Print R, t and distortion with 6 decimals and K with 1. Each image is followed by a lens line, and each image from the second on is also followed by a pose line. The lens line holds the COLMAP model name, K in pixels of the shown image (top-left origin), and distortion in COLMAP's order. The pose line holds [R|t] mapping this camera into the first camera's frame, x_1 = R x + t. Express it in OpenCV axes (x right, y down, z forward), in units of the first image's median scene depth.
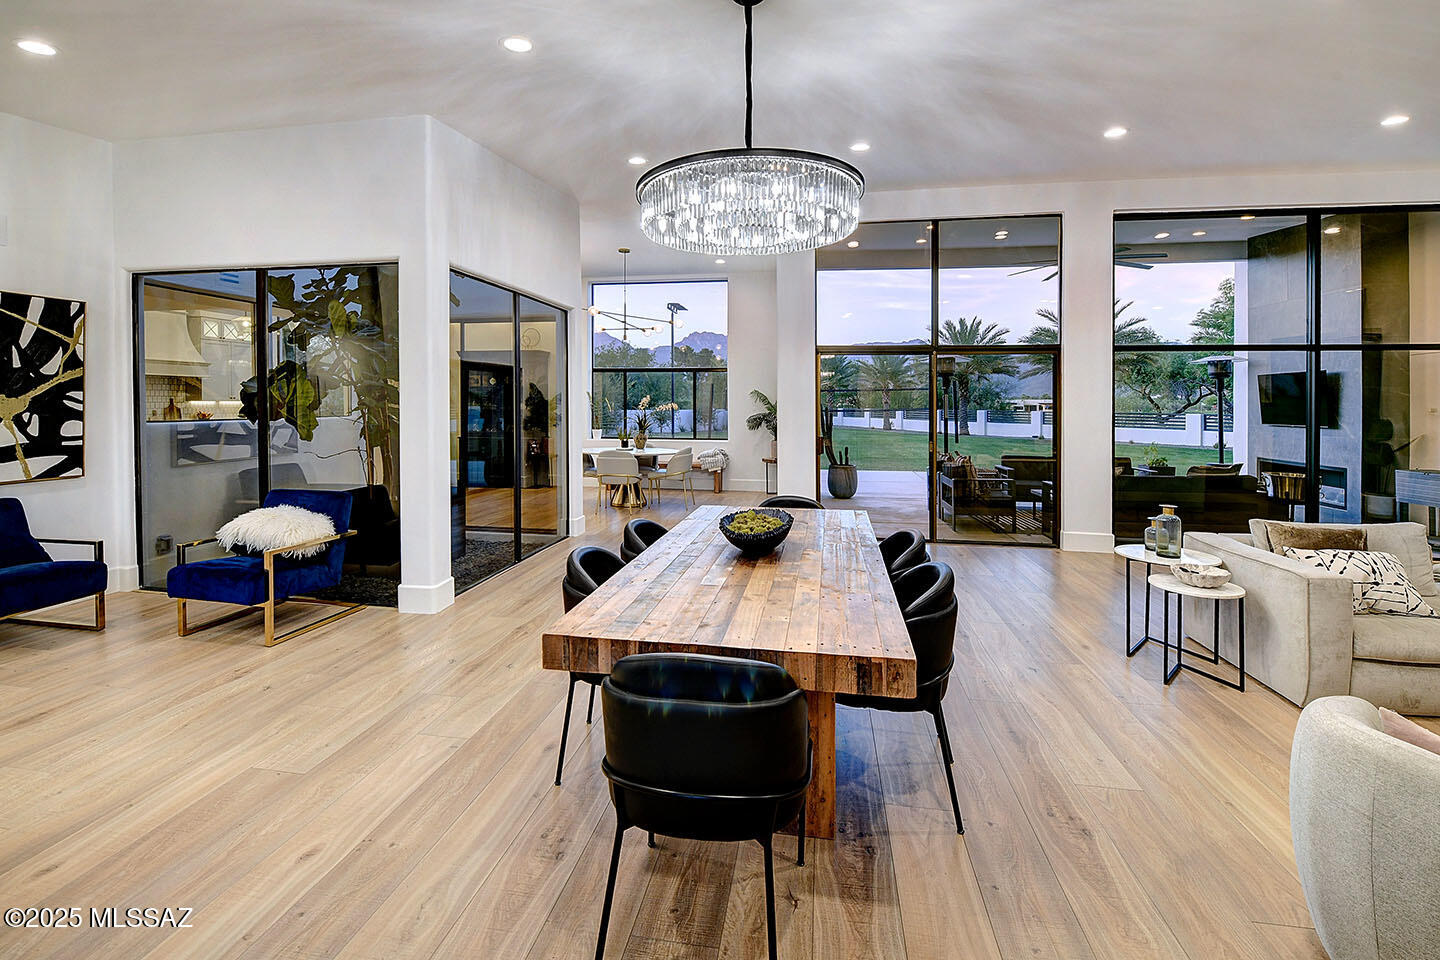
lens RADIAL K [[621.9, 0, 722.1], [0, 621.9, 452.2], [0, 0, 1]] dist [-0.018437, -0.000329]
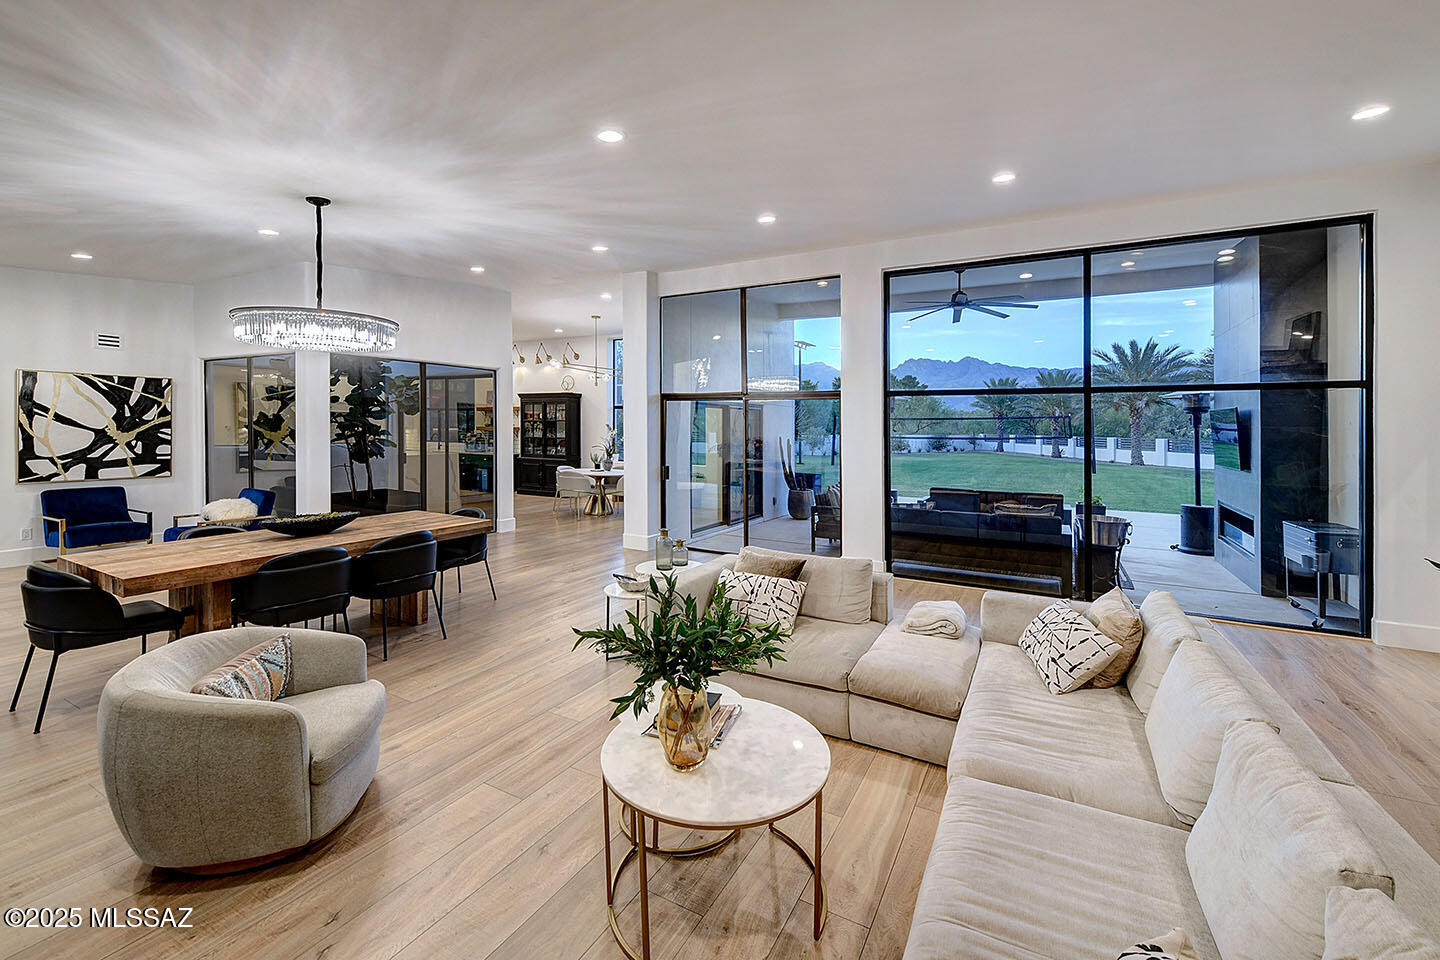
lens RADIAL K [[563.5, 0, 722.7], [0, 563.5, 454.4], [0, 0, 1]] dist [0.000289, 0.000114]
pose [[0.949800, 0.021396, -0.312125, 1.017341], [-0.031190, 0.999164, -0.026418, -0.032194], [0.311299, 0.034826, 0.949674, -0.058669]]
